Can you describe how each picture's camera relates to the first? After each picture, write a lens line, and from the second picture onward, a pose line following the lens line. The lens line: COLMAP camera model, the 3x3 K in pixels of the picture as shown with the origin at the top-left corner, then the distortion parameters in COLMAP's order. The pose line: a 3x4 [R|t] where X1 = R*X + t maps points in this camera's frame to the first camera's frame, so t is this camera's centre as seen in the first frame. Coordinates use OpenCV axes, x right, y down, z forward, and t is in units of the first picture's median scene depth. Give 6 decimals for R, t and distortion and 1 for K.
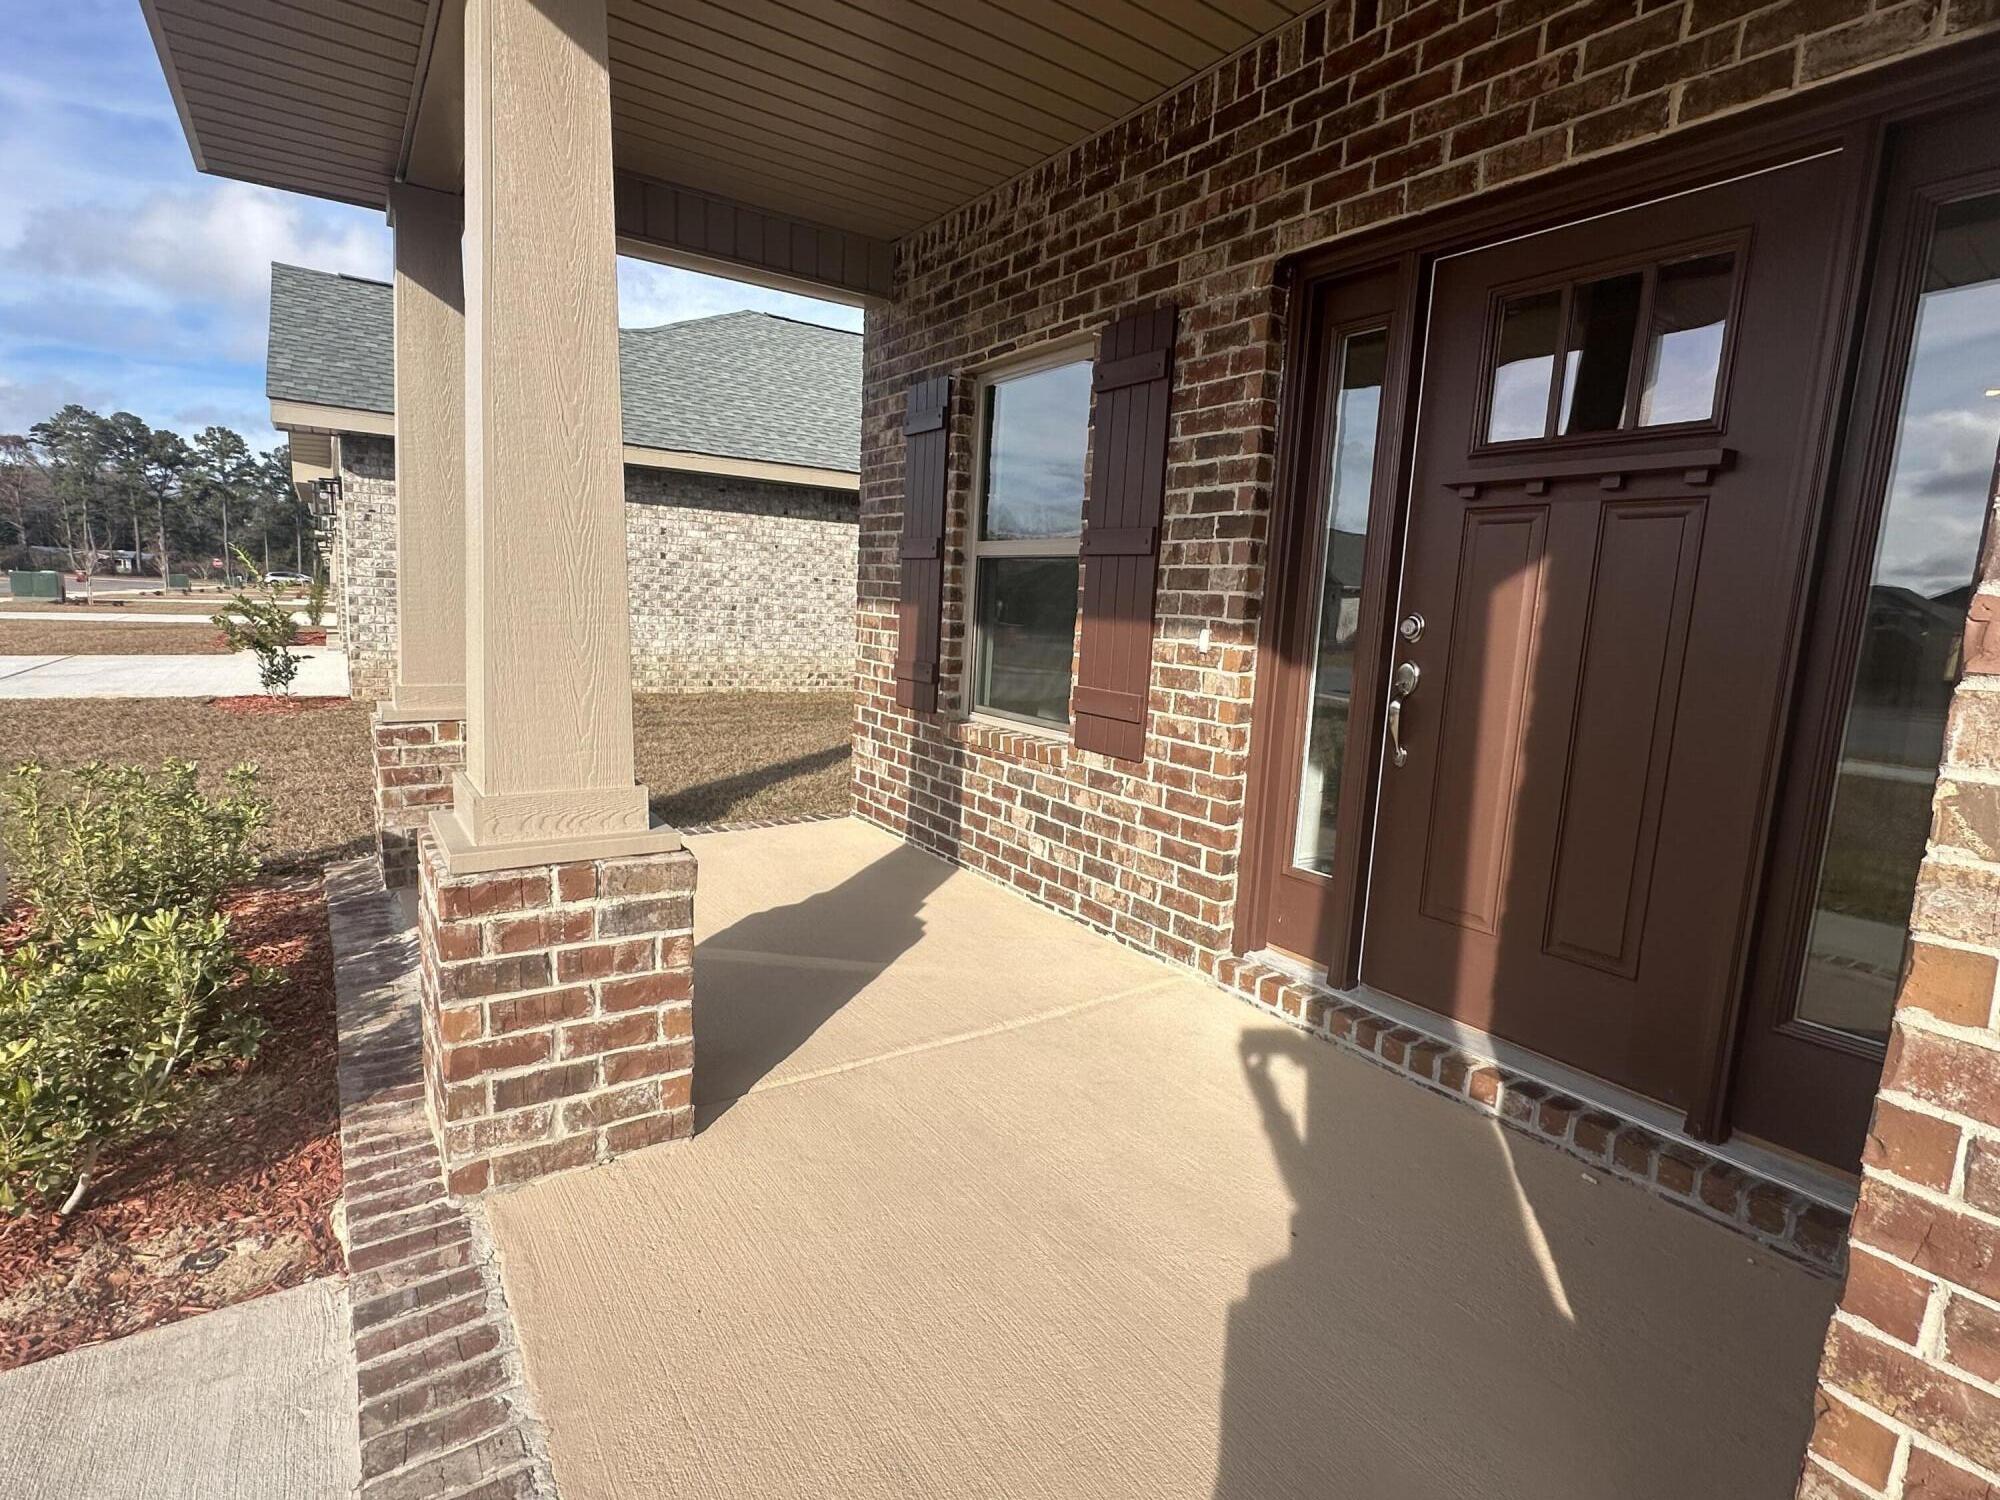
lens RADIAL K [[998.9, 0, 1000.0], [0, 998.9, 750.0], [0, 0, 1]] dist [-0.002480, 0.000869]
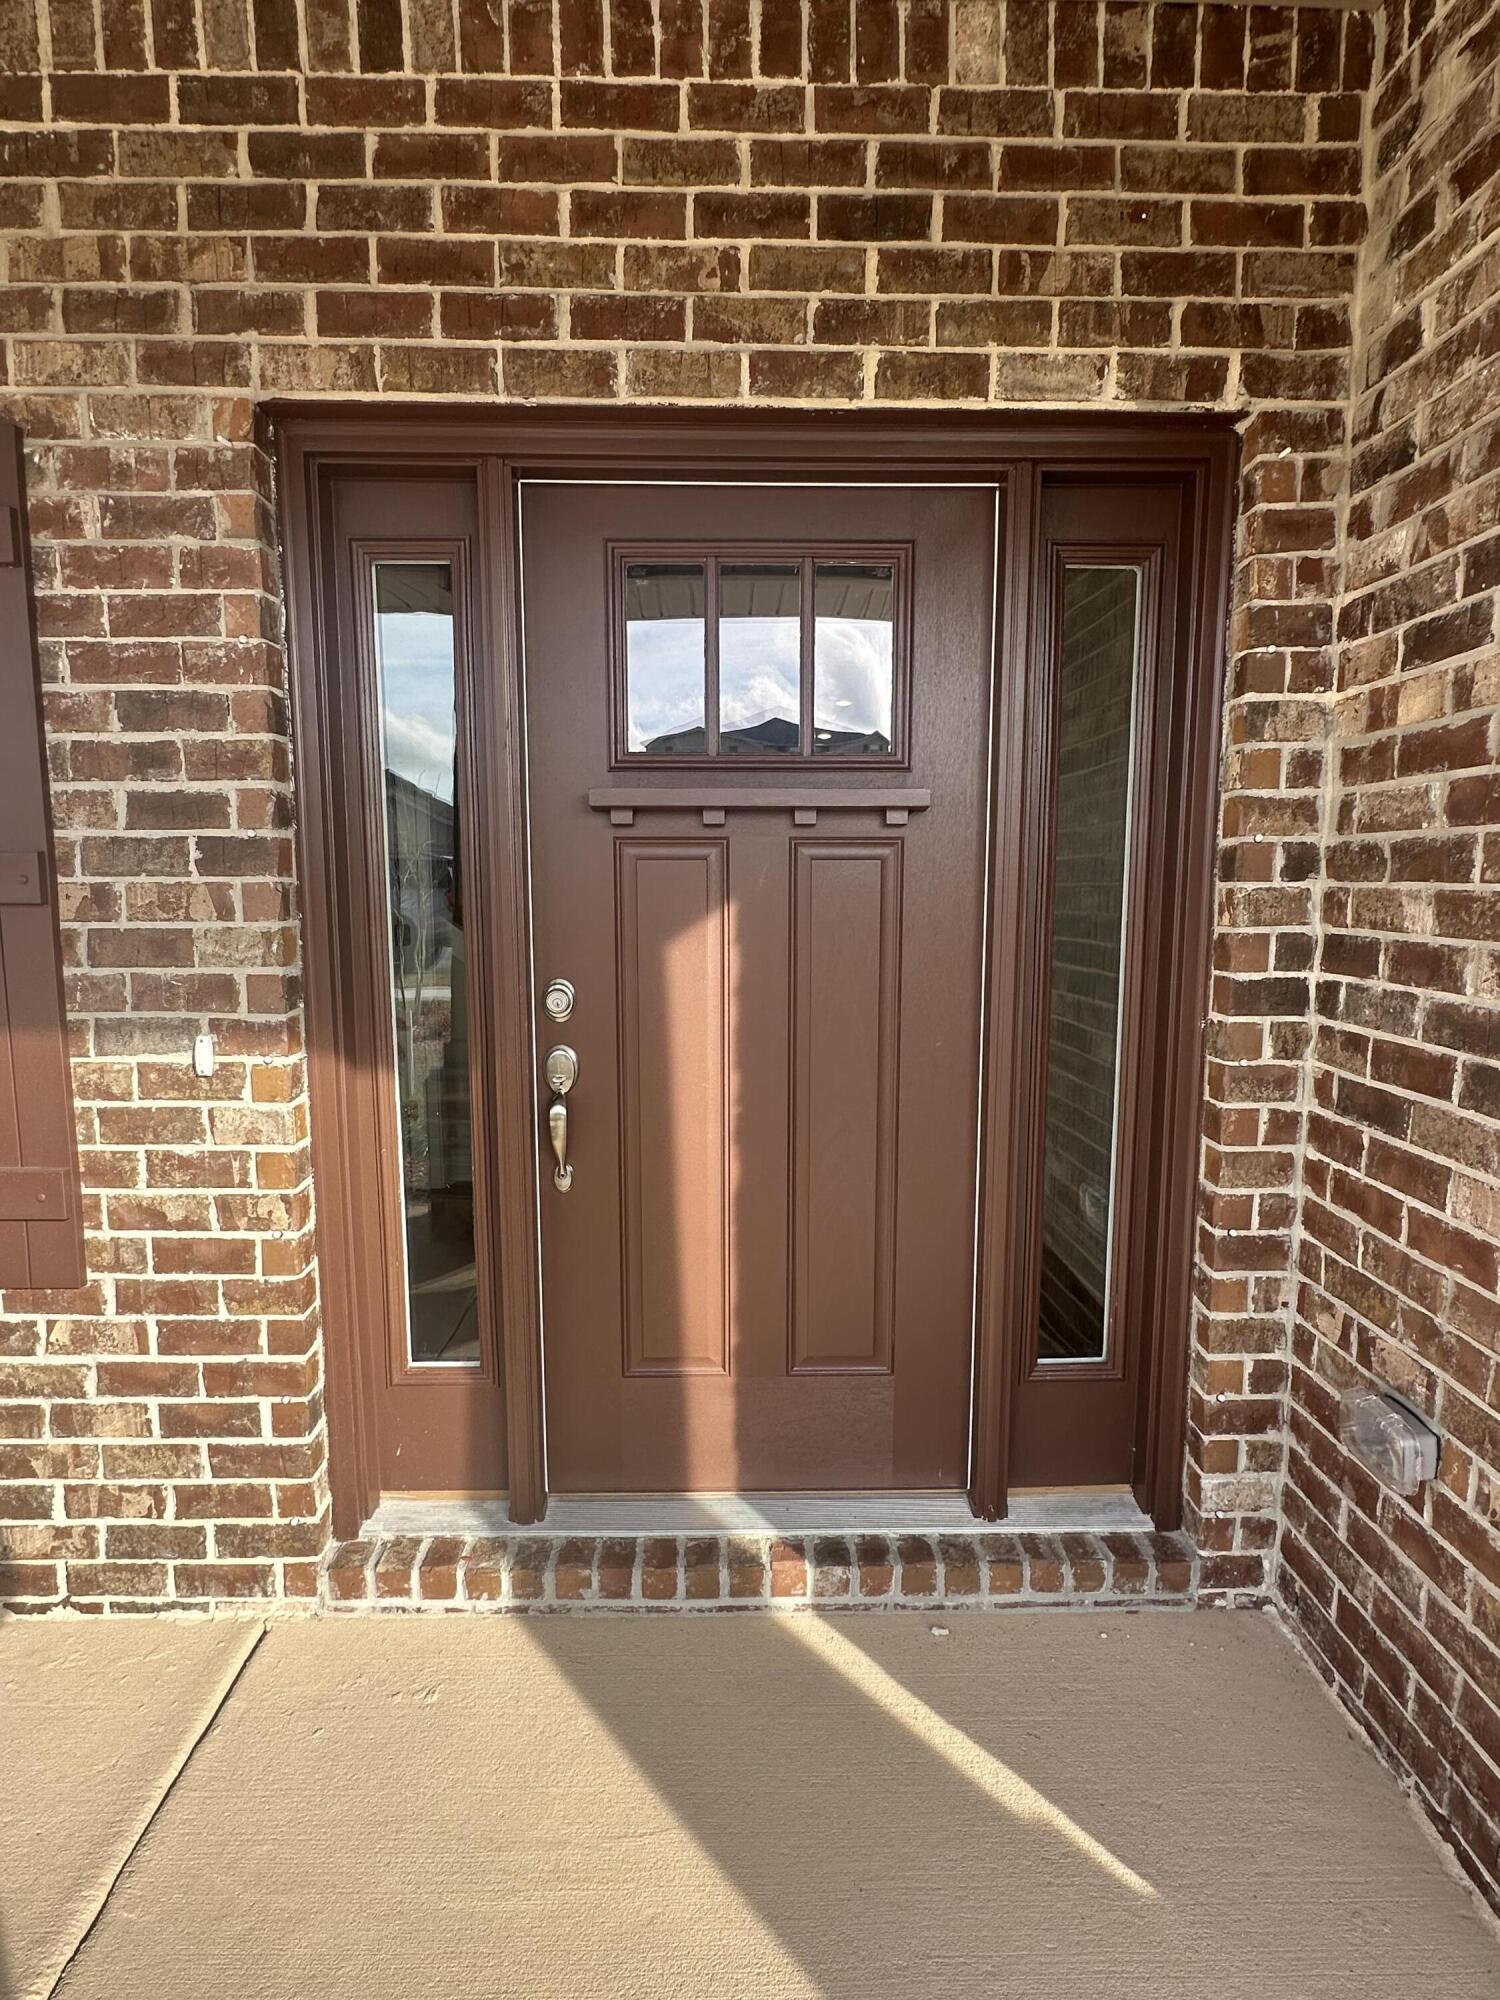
lens RADIAL K [[998.9, 0, 747.7], [0, 998.9, 996.8], [0, 0, 1]] dist [-0.002480, 0.000869]
pose [[0.546559, -0.151232, 0.823651, -0.088551], [0.147178, 0.985596, 0.083302, -0.145386], [-0.824385, 0.075694, 0.560945, 0.431337]]
